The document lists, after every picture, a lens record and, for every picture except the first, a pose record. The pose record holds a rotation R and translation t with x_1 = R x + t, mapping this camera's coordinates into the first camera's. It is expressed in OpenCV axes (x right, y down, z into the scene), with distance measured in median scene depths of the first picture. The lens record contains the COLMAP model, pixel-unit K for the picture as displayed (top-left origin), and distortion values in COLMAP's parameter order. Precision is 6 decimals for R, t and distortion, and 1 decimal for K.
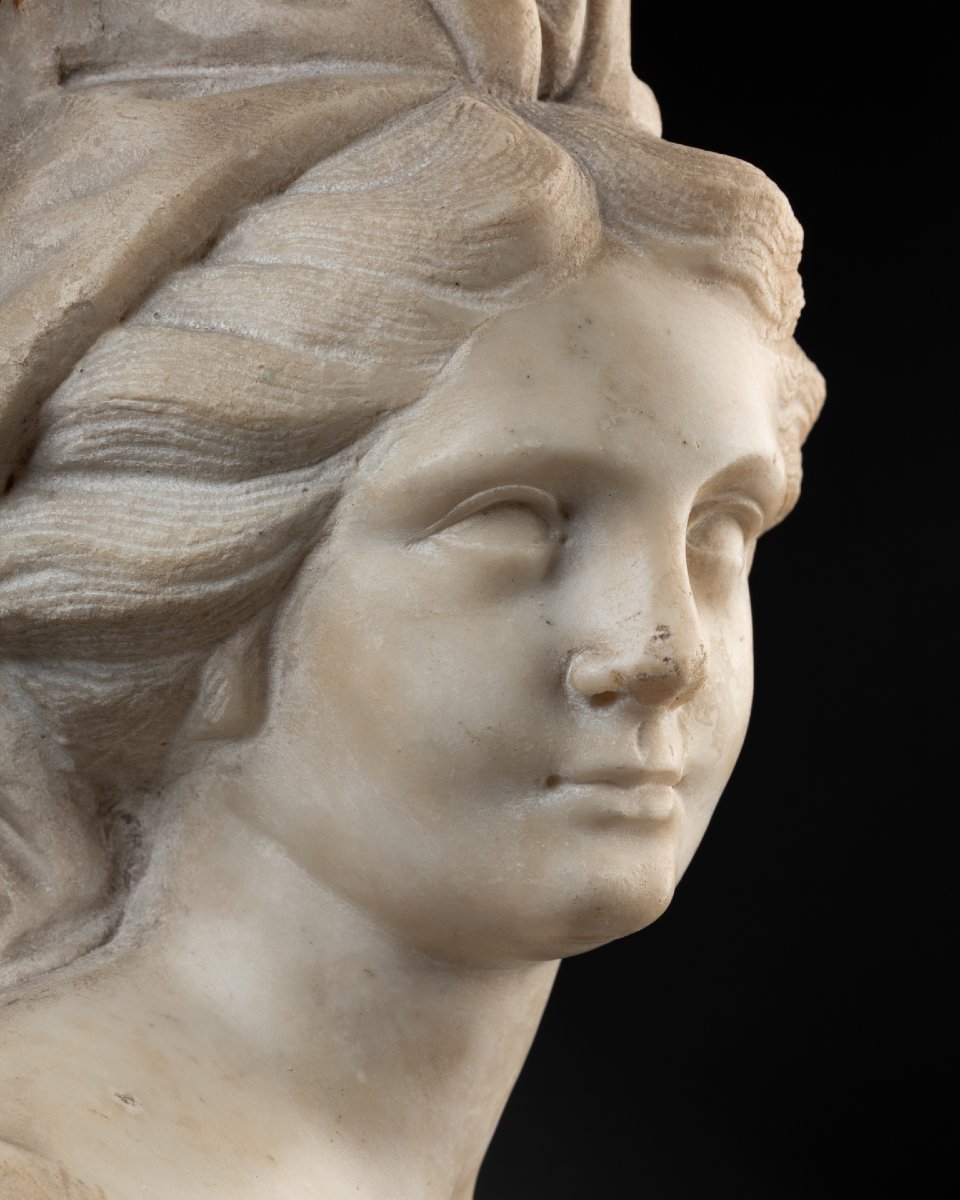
lens RADIAL K [[4350.5, 0, 480.0], [0, 4350.5, 600.0], [0, 0, 1]] dist [0.132967, 1.516635]
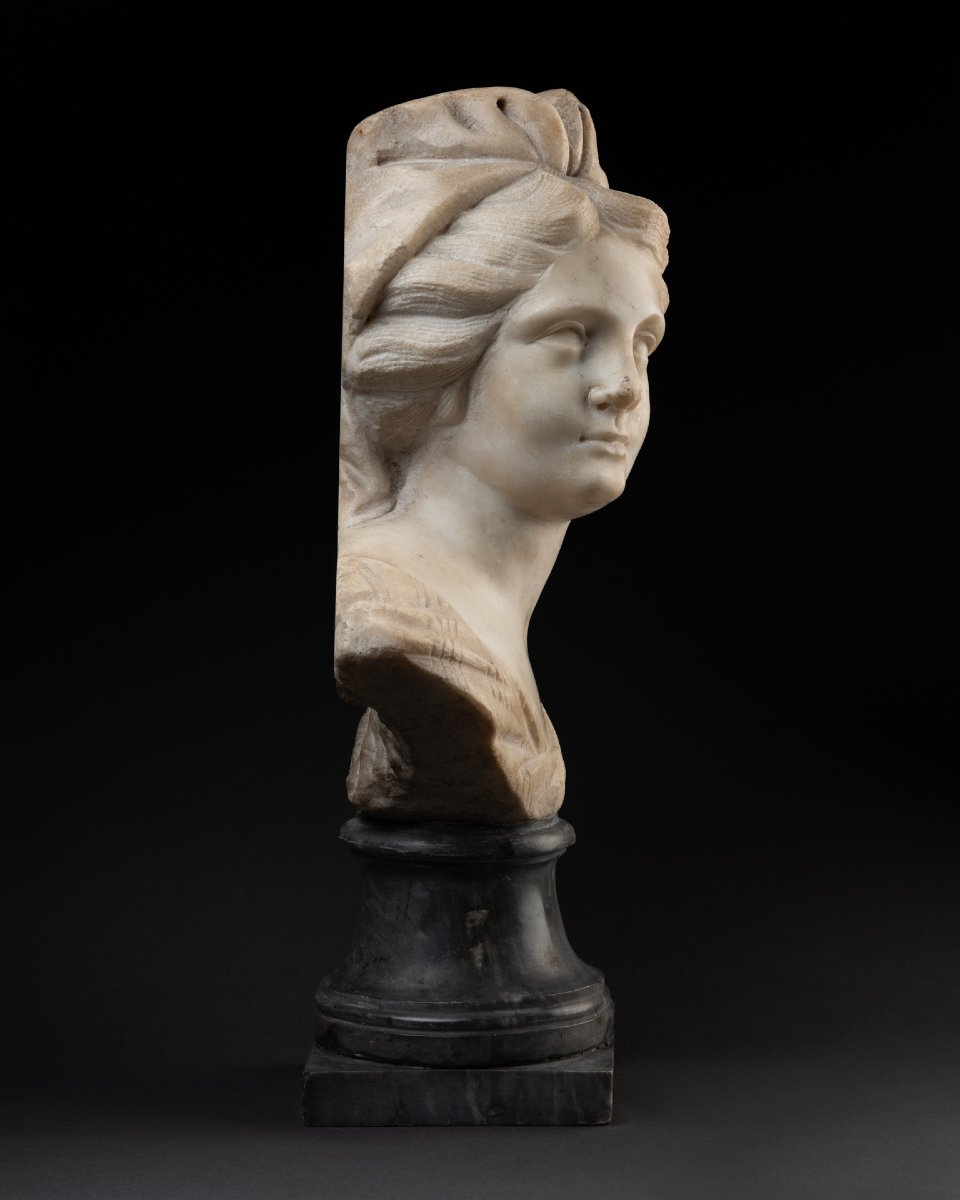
lens RADIAL K [[3594.1, 0, 480.0], [0, 3594.1, 600.0], [0, 0, 1]] dist [0.098458, 0.837300]
pose [[0.991264, 0.008966, 0.131584, -0.318290], [-0.003682, 0.999179, -0.040349, 0.221047], [-0.131838, 0.039512, 0.990484, -1.074197]]
